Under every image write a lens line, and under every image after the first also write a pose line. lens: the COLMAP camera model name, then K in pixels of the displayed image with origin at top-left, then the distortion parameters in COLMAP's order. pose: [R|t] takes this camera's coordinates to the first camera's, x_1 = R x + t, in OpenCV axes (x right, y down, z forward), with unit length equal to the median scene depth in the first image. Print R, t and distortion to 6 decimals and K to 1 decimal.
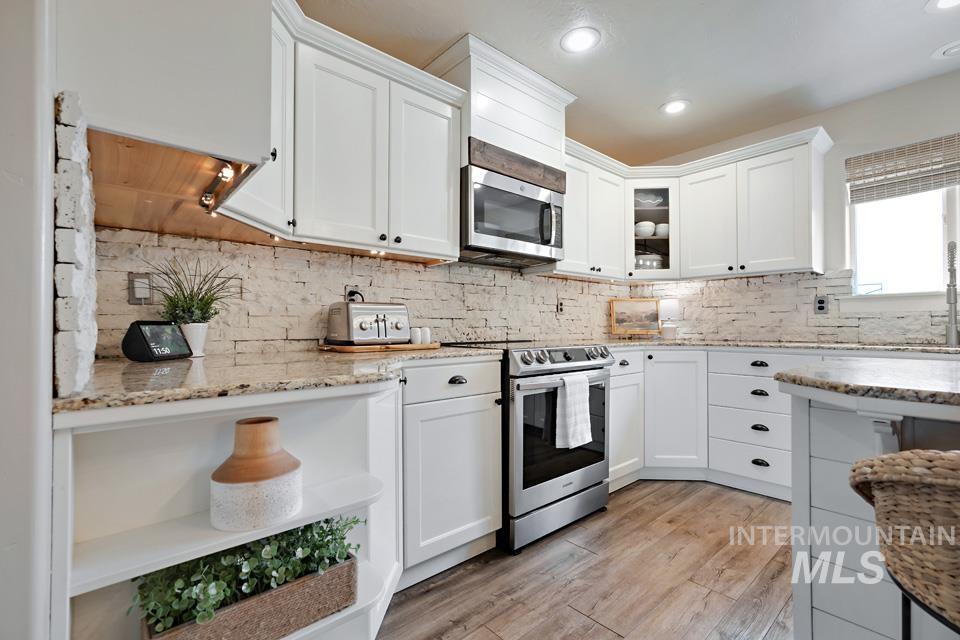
lens RADIAL K [[430.9, 0, 480.0], [0, 430.9, 320.0], [0, 0, 1]] dist [-0.010908, 0.000223]
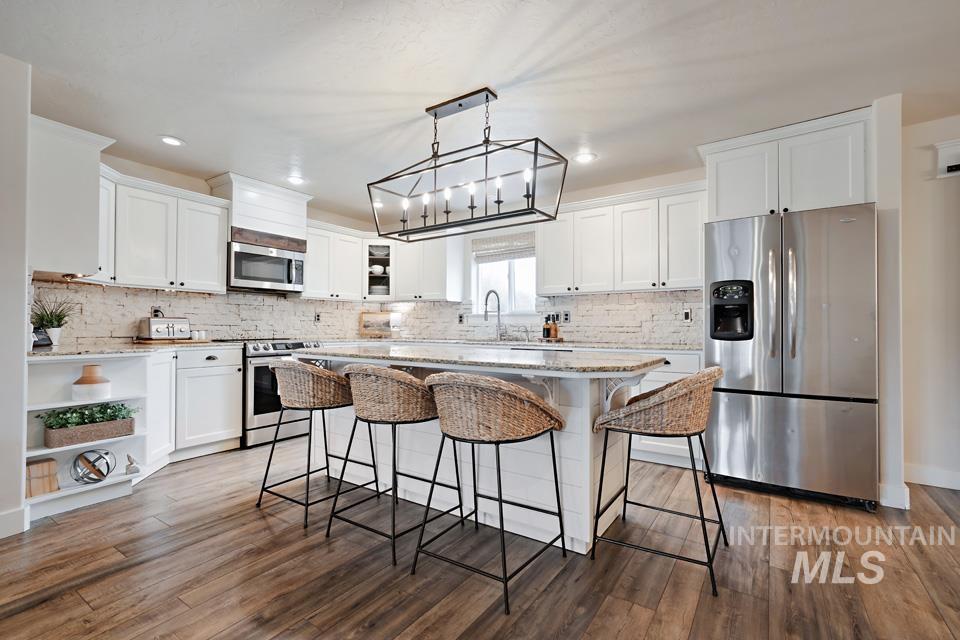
lens RADIAL K [[436.2, 0, 475.1], [0, 436.2, 320.9], [0, 0, 1]] dist [-0.000947, 0.000259]
pose [[0.970238, 0.010066, 0.241943, 0.513722], [-0.010420, 0.999946, 0.000183, -0.035041], [-0.241928, -0.002699, 0.970290, -0.999133]]
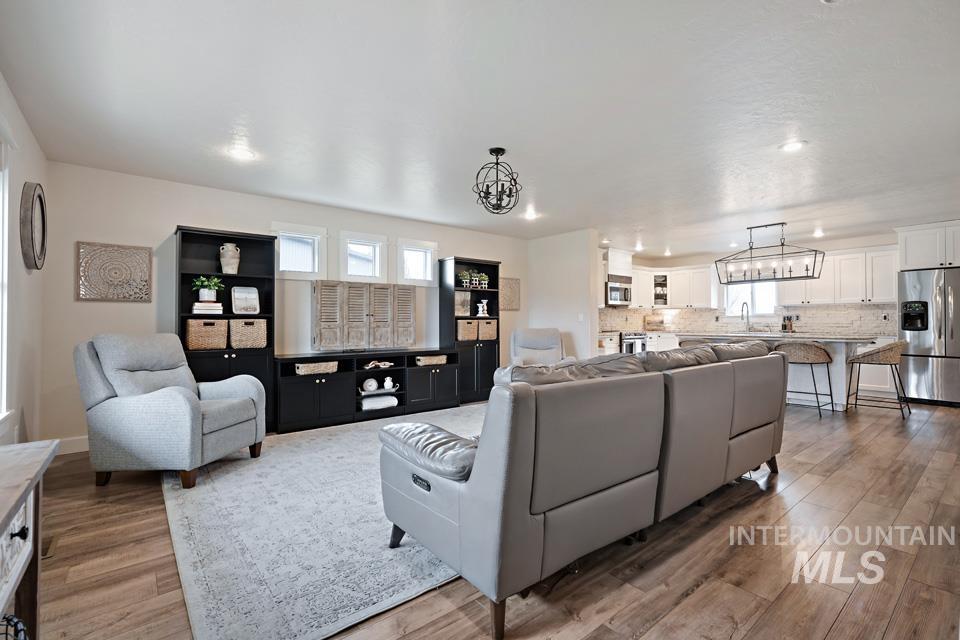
lens RADIAL K [[440.7, 0, 494.9], [0, 440.7, 318.3], [0, 0, 1]] dist [-0.001518, 0.027857]
pose [[0.999988, 0.000603, -0.004917, -0.926260], [-0.000569, 0.999977, 0.006792, -0.075548], [0.004921, -0.006789, 0.999965, -2.618236]]
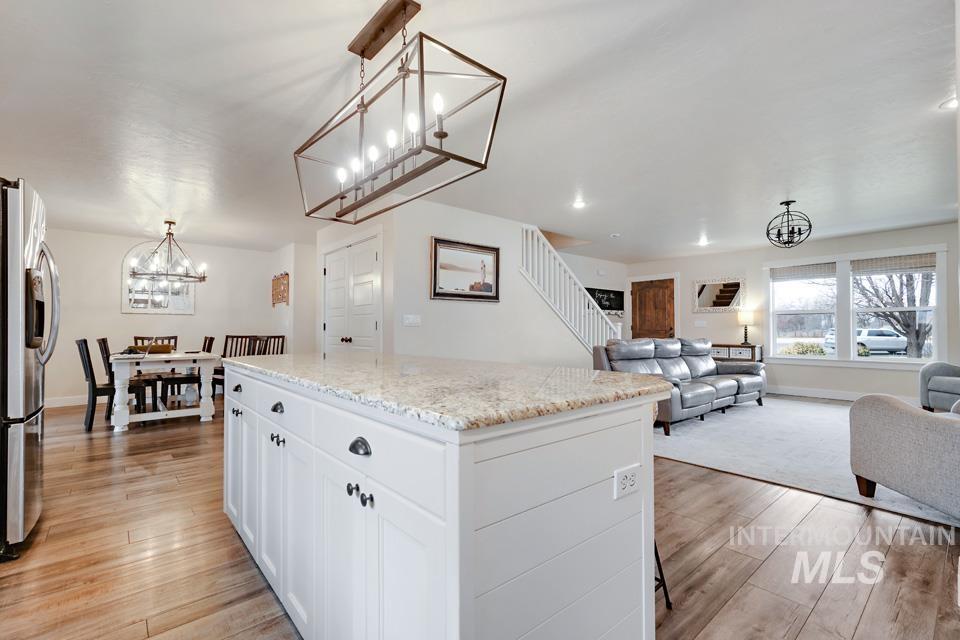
lens RADIAL K [[430.9, 0, 480.0], [0, 430.9, 320.0], [0, 0, 1]] dist [-0.010908, 0.000223]
pose [[-0.999974, 0.002634, 0.006708, 0.585538], [0.002395, 0.999372, -0.035364, -0.008807], [-0.006797, -0.035347, -0.999352, 1.056556]]
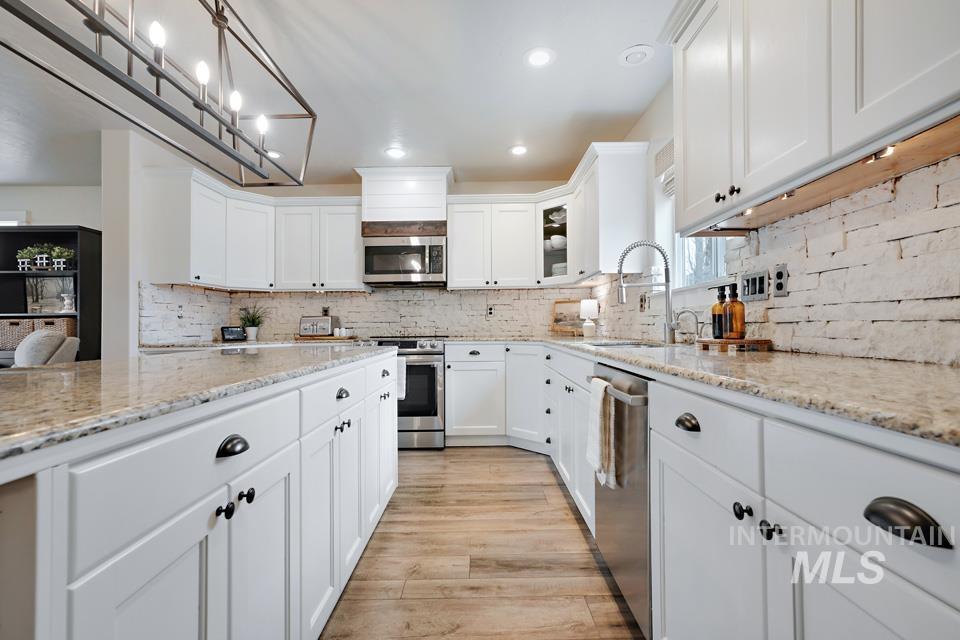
lens RADIAL K [[430.6, 0, 480.0], [0, 430.6, 320.0], [0, 0, 1]] dist [0.025205, 0.000117]
pose [[0.750443, -0.015894, -0.660744, 1.482941], [0.020679, 0.999786, -0.000564, -0.004113], [0.660611, -0.013240, 0.750611, -0.025566]]
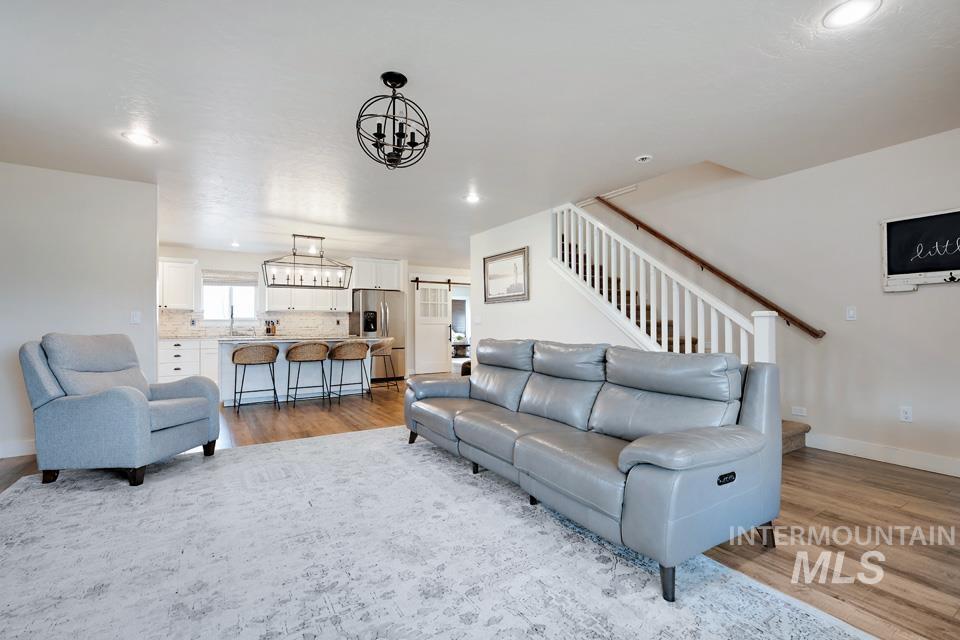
lens RADIAL K [[436.2, 0, 475.1], [0, 436.2, 320.9], [0, 0, 1]] dist [-0.000947, 0.000259]
pose [[0.159486, 0.015039, 0.987086, -1.972279], [-0.012100, 0.999839, -0.013278, -0.038552], [-0.987126, -0.009826, 0.159642, -1.430628]]
